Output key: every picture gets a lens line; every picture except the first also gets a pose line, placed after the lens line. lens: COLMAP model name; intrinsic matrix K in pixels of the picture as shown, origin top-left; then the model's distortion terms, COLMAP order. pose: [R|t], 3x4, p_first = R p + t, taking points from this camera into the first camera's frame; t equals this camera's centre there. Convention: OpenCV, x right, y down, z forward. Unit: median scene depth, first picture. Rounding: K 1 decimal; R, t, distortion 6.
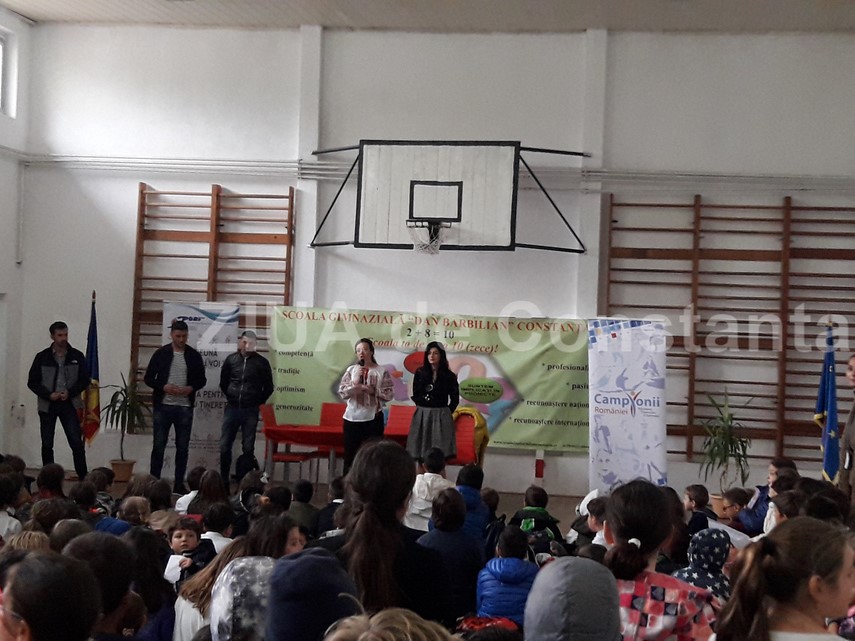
lens RADIAL K [[1344.4, 0, 427.5], [0, 1344.4, 320.5], [0, 0, 1]] dist [0.236752, -0.724313]
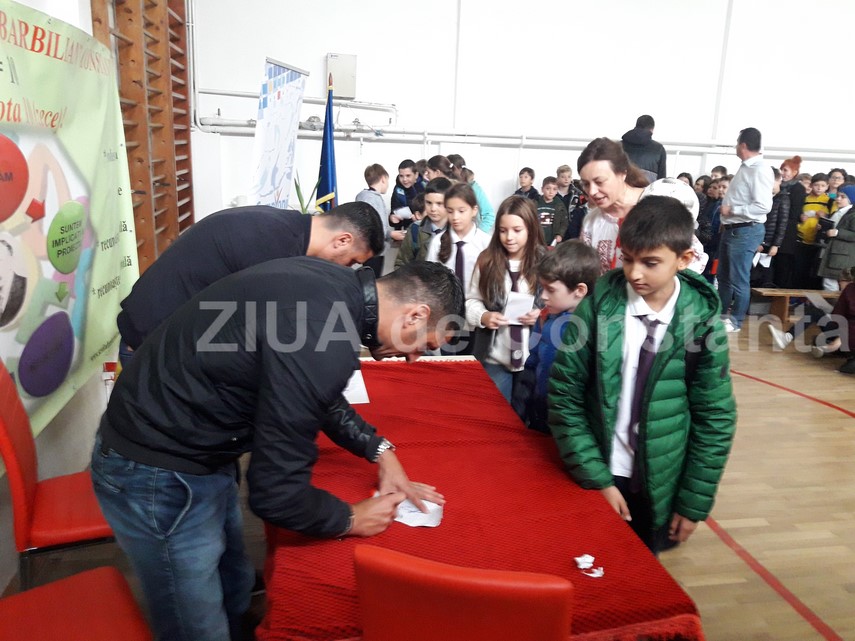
lens RADIAL K [[723.4, 0, 467.7], [0, 723.4, 349.8], [0, 0, 1]] dist [-0.062909, 0.001633]
pose [[-0.365627, -0.304924, 0.879397, -0.175650], [-0.067768, 0.951028, 0.301585, 0.015839], [-0.928291, 0.050673, -0.368385, 0.969303]]
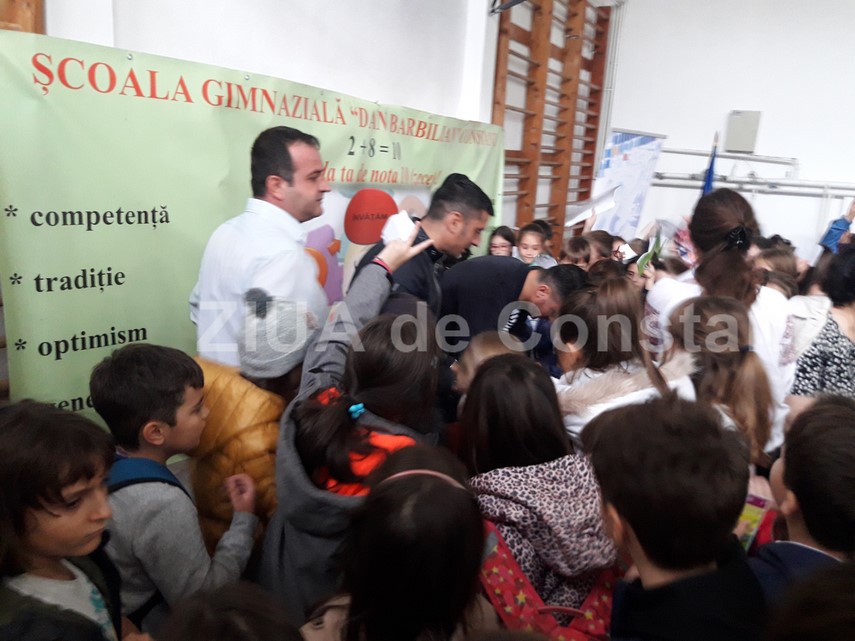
lens RADIAL K [[694.6, 0, 427.5], [0, 694.6, 320.5], [0, 0, 1]] dist [0.137783, -0.345020]
pose [[0.310522, -0.233607, 0.921414, -0.224758], [-0.056208, 0.963123, 0.263124, 0.002429], [-0.948903, -0.133497, 0.285941, 0.913161]]
